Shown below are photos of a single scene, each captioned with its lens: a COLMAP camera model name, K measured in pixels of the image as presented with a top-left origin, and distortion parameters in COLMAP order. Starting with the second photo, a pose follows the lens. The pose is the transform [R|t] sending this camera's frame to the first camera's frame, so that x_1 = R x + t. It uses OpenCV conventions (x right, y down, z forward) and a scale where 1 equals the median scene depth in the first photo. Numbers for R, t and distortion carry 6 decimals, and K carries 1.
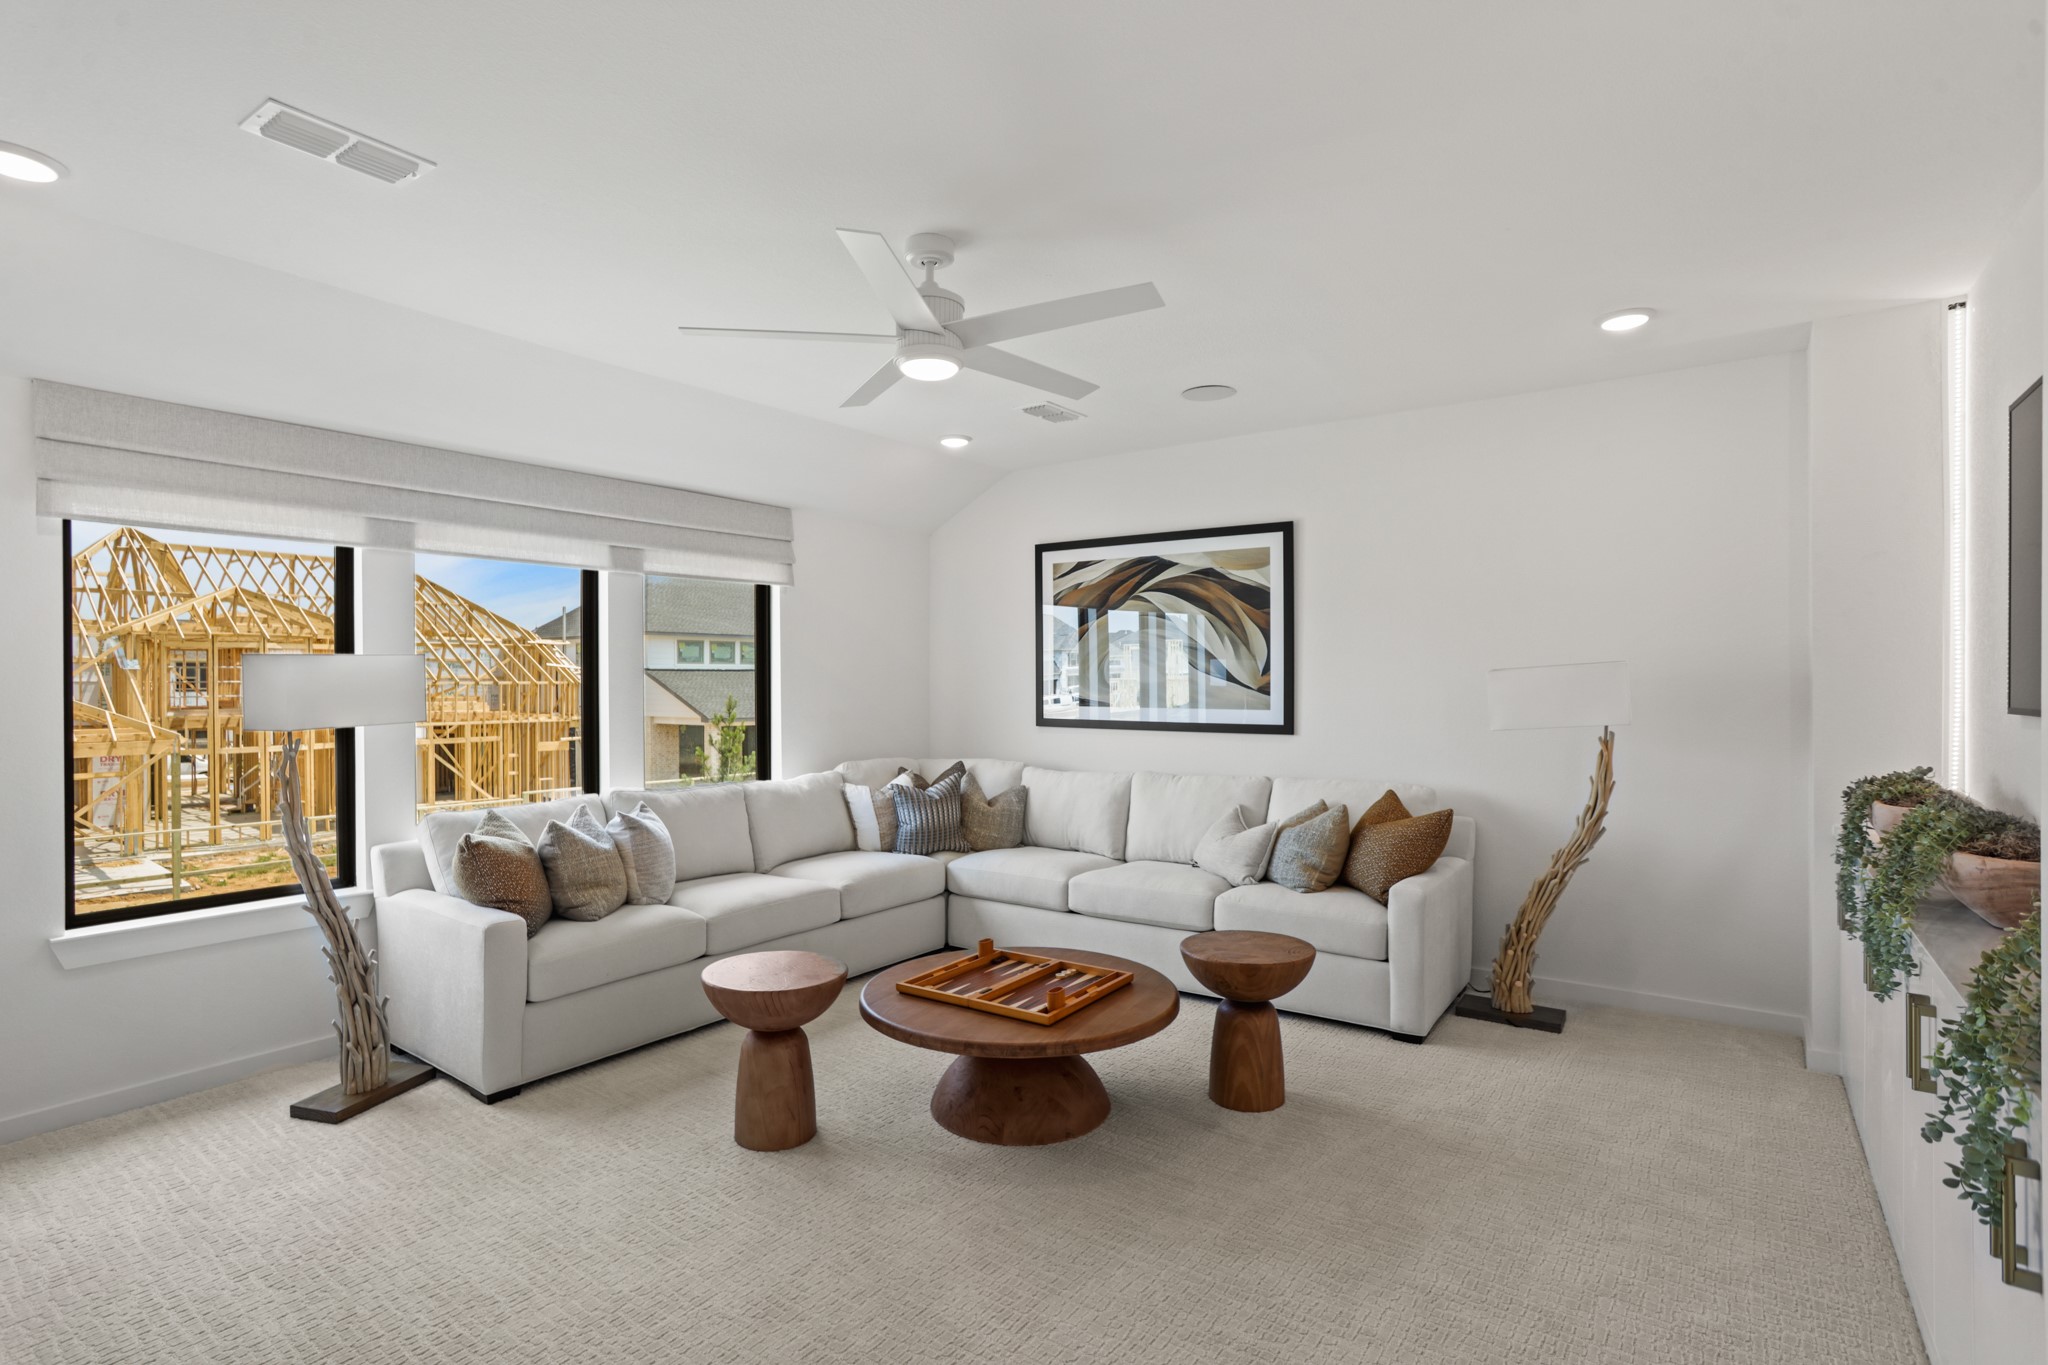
lens RADIAL K [[992.2, 0, 1002.2], [0, 992.2, 686.2], [0, 0, 1]] dist [-0.053905, 0.028283]
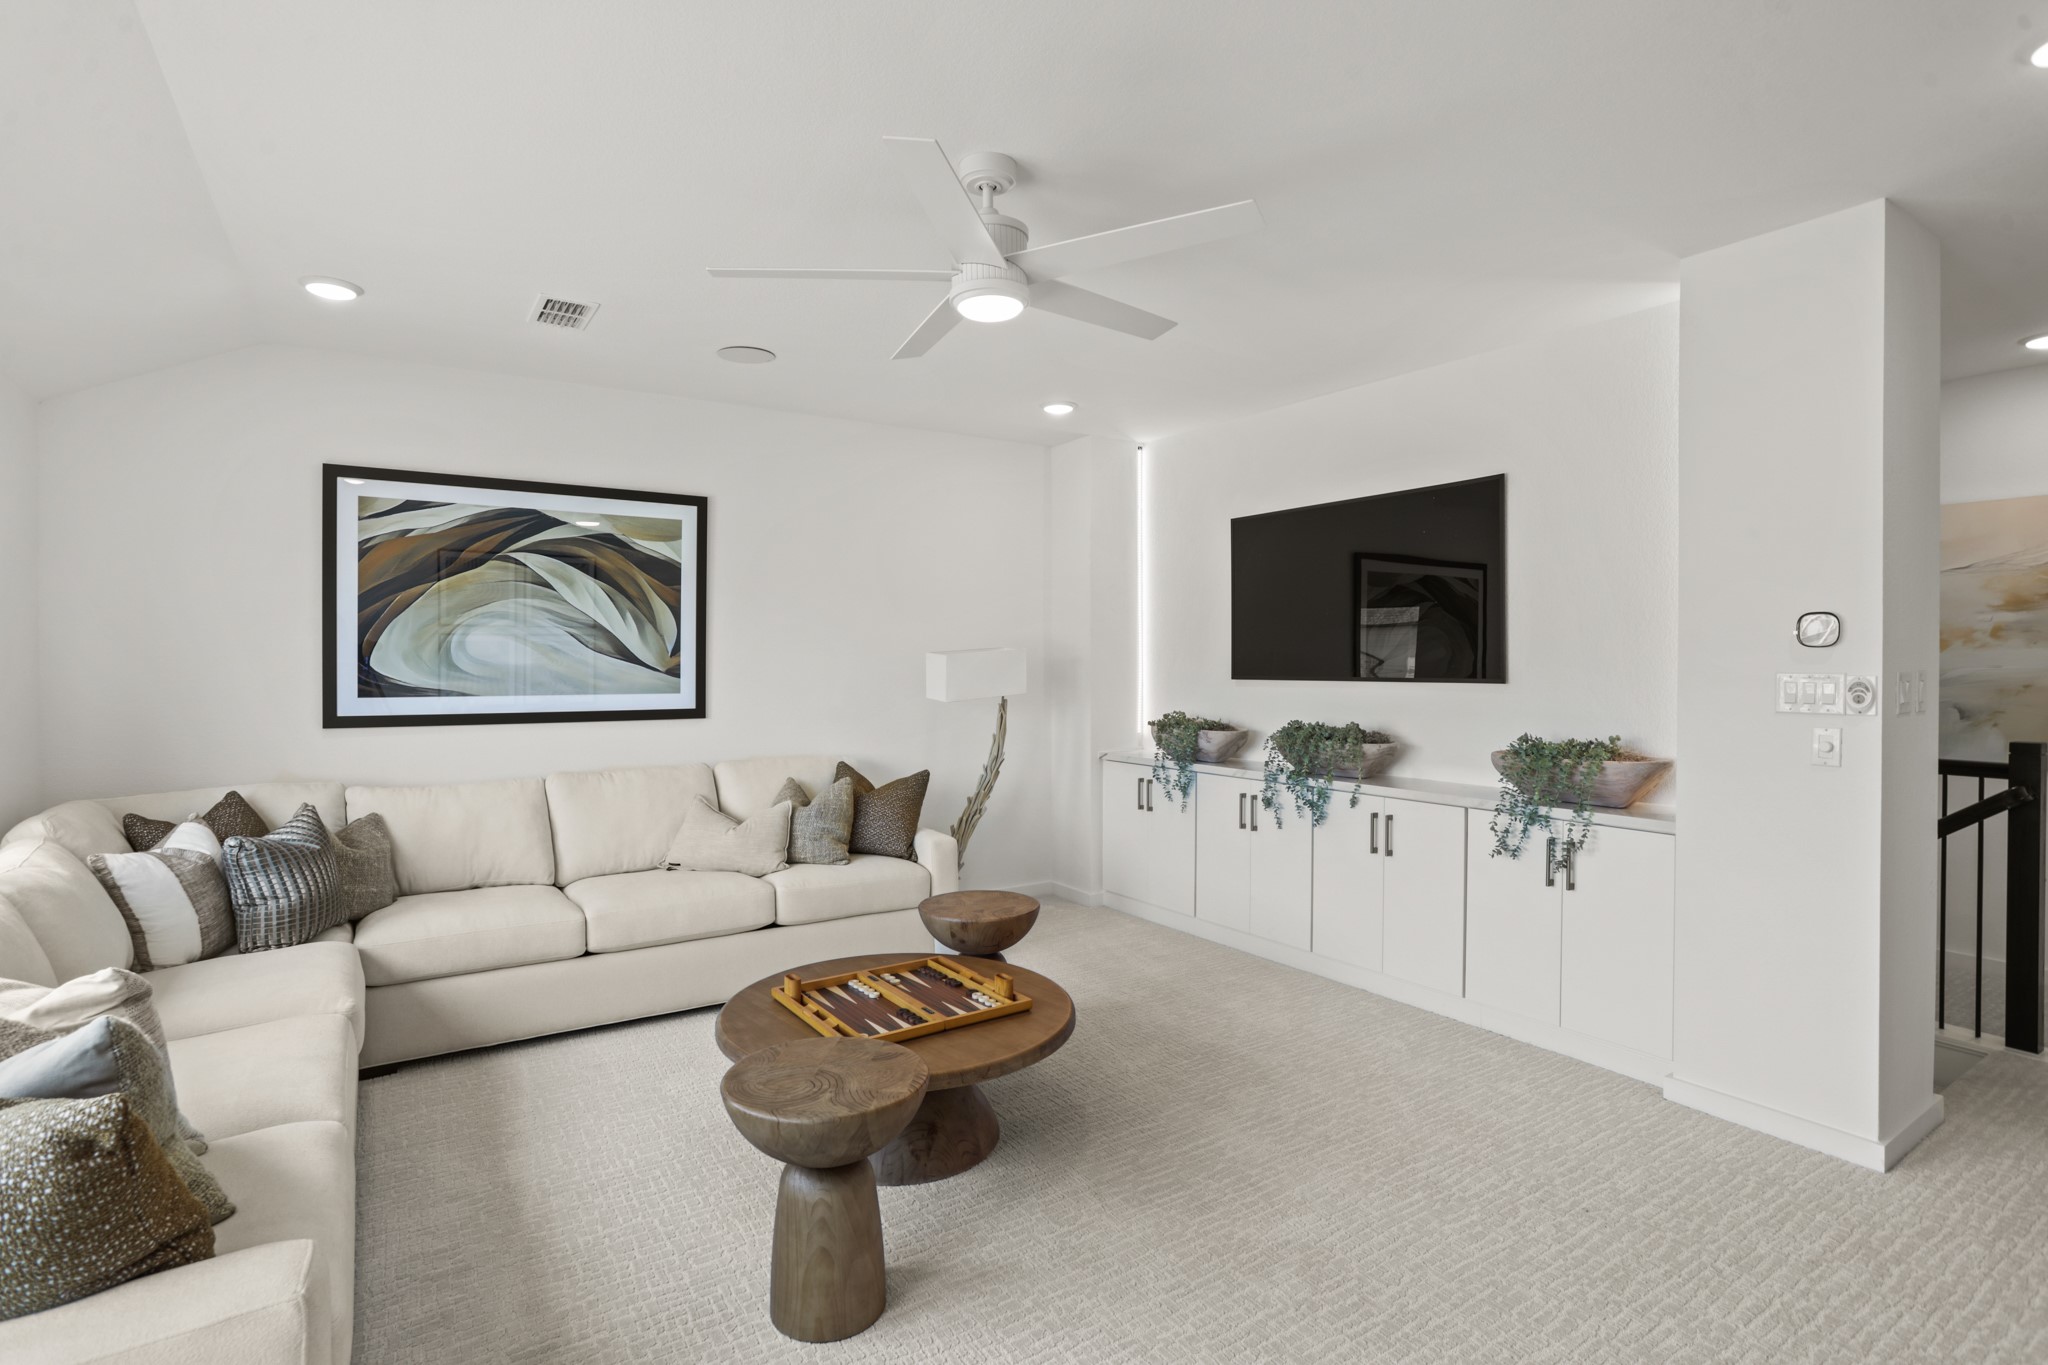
lens RADIAL K [[995.5, 0, 1002.4], [0, 995.5, 664.7], [0, 0, 1]] dist [-0.058051, 0.031877]
pose [[0.355424, -0.001891, 0.934703, -0.498936], [0.006815, 0.999977, -0.000569, -0.000458], [-0.934680, 0.006573, 0.355429, 0.376891]]
